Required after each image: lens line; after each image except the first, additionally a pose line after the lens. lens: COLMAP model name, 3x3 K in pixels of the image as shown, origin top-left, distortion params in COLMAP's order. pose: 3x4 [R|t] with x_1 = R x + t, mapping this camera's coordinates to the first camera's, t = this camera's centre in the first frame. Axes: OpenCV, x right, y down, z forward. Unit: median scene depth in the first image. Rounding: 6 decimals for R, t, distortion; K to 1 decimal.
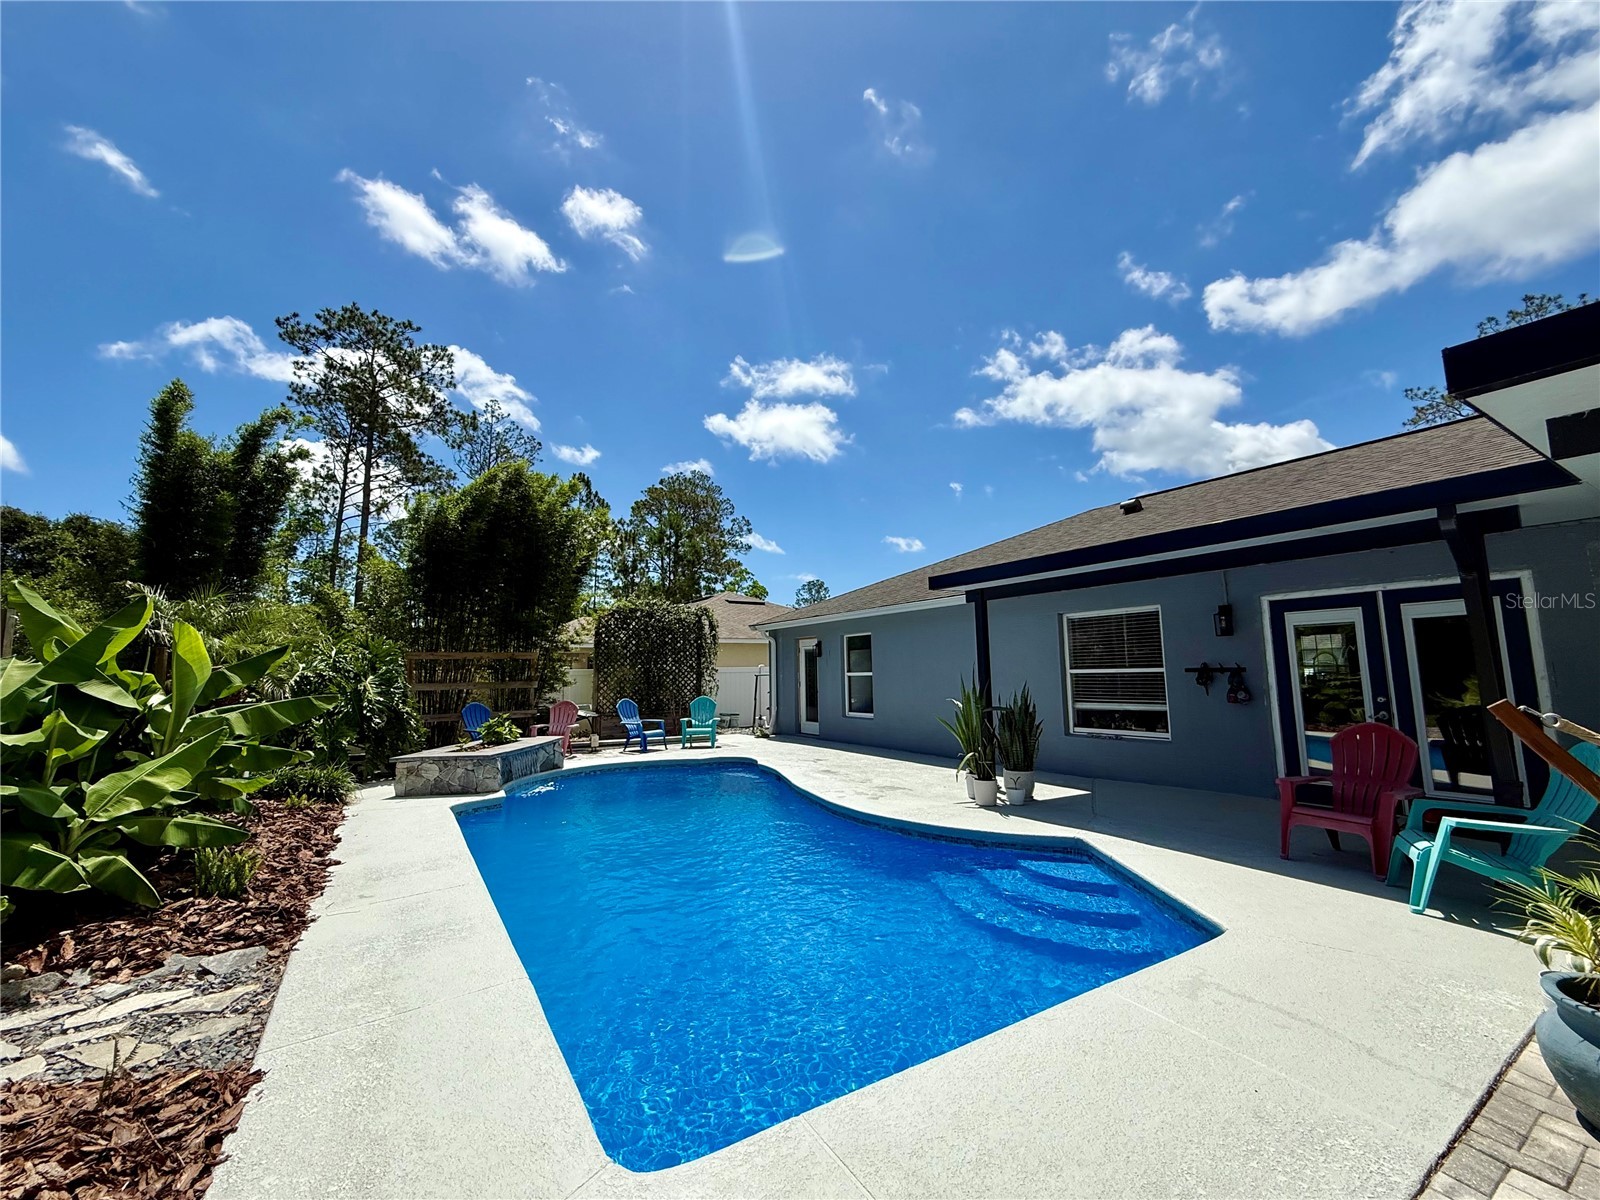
lens RADIAL K [[636.7, 0, 792.8], [0, 636.7, 593.9], [0, 0, 1]] dist [-0.000897, 0.000006]
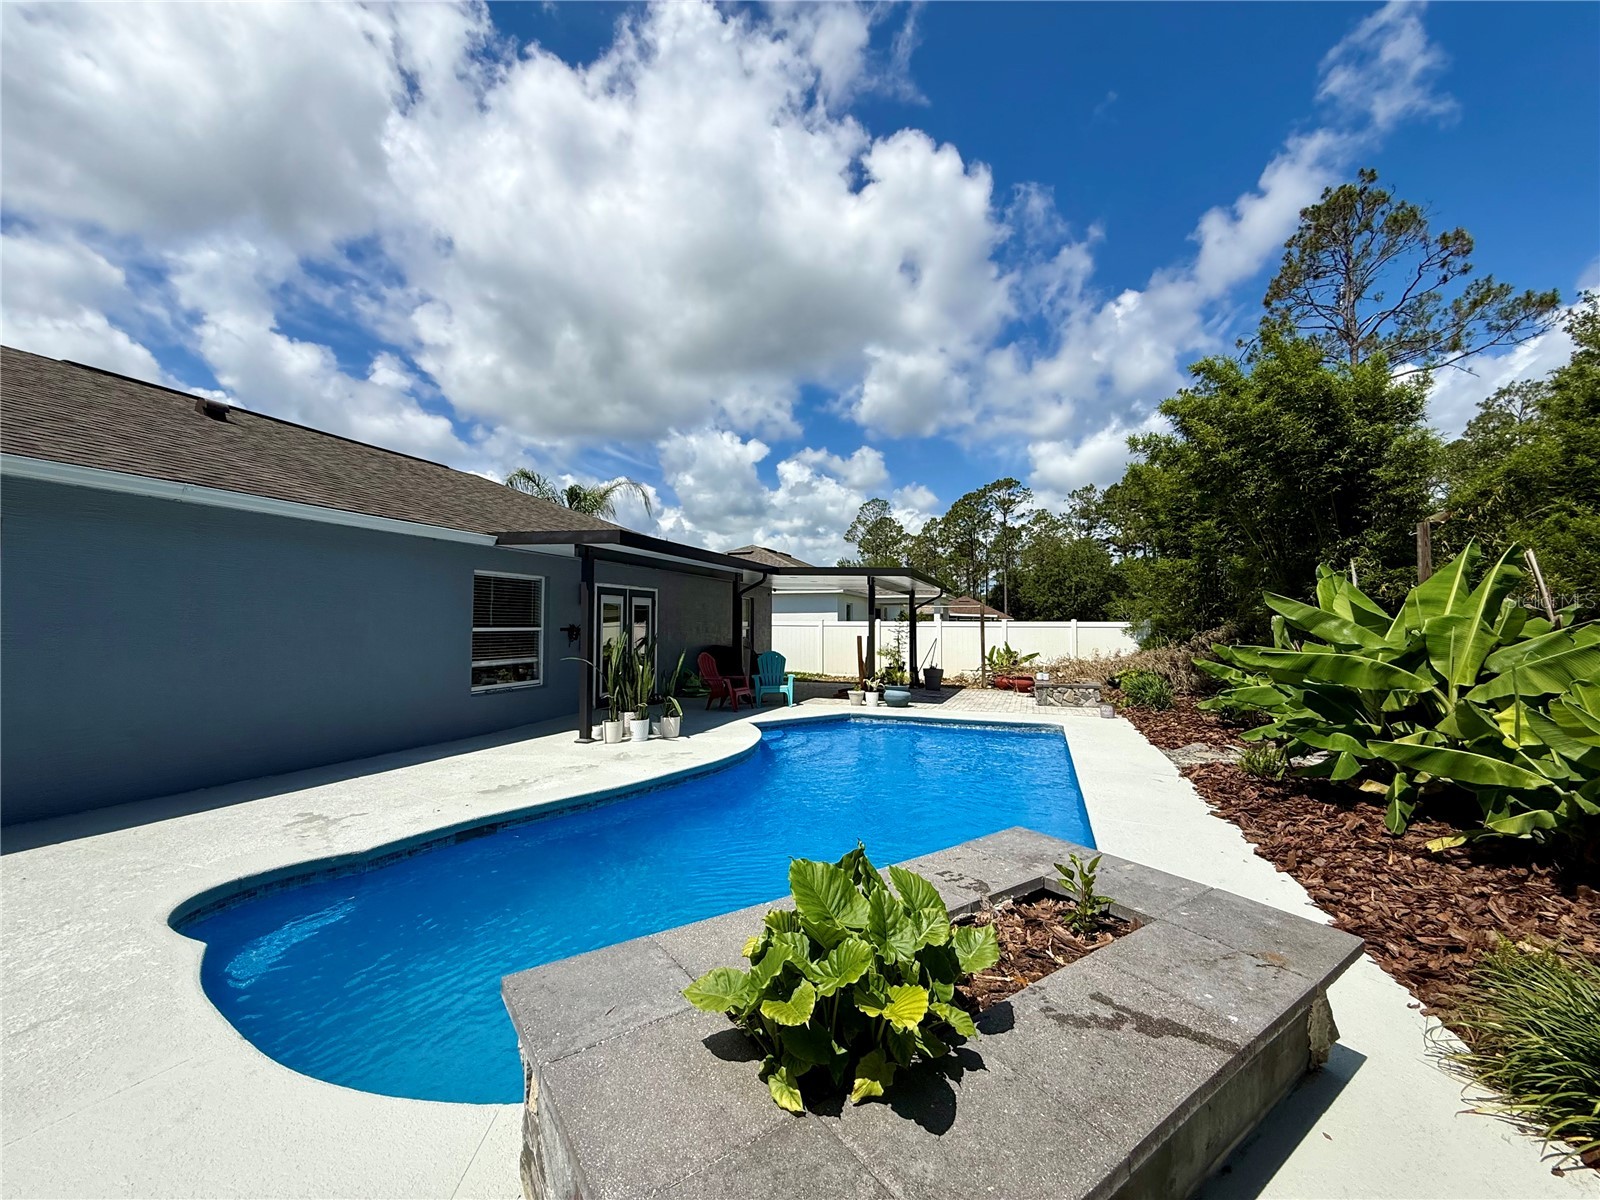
lens RADIAL K [[636.7, 0, 793.1], [0, 636.7, 583.6], [0, 0, 1]] dist [-0.000897, 0.000006]
pose [[-0.602871, 0.065525, 0.795143, -0.683408], [-0.095276, 0.983577, -0.153291, 0.171517], [-0.792129, -0.168173, -0.586728, 1.319678]]
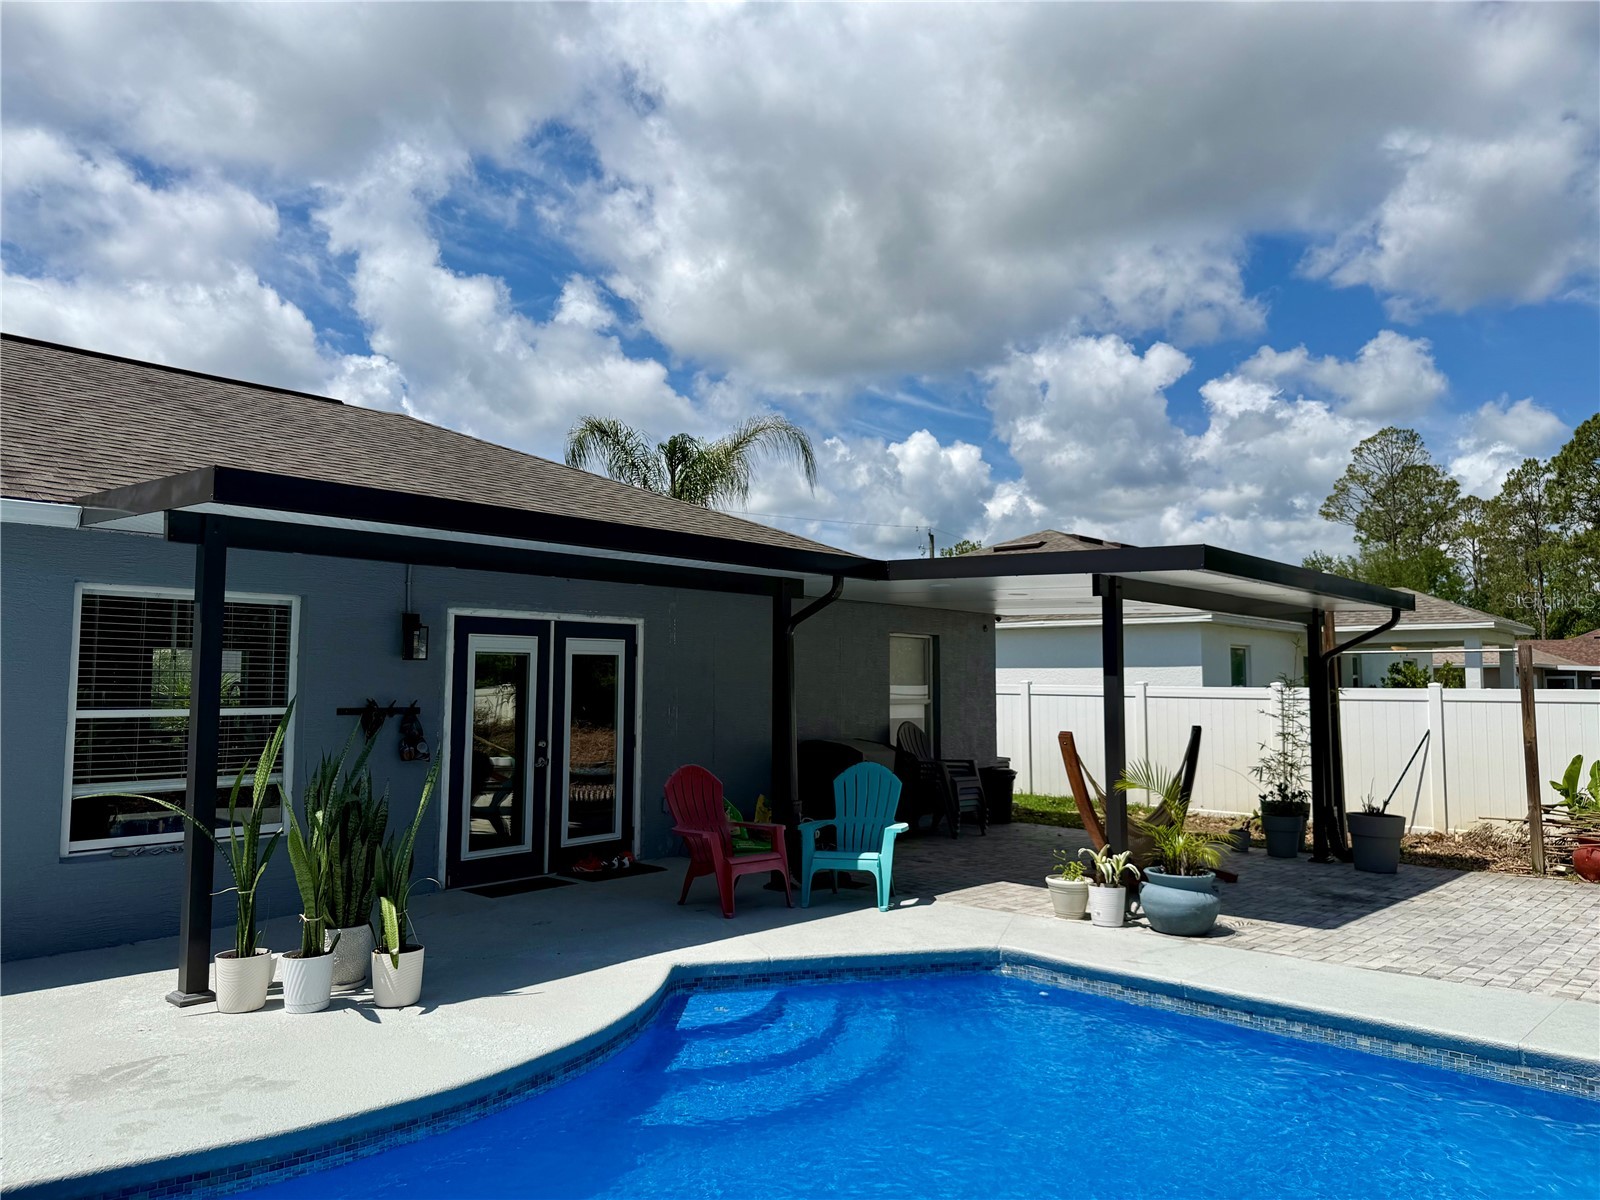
lens RADIAL K [[1100.4, 0, 798.5], [0, 1100.4, 603.4], [0, 0, 1]] dist [0.034629, -0.023906]
pose [[-0.259846, 0.083062, 0.962071, -0.475557], [-0.123577, 0.985242, -0.118440, 0.083909], [-0.957710, -0.149666, -0.245746, 0.802135]]
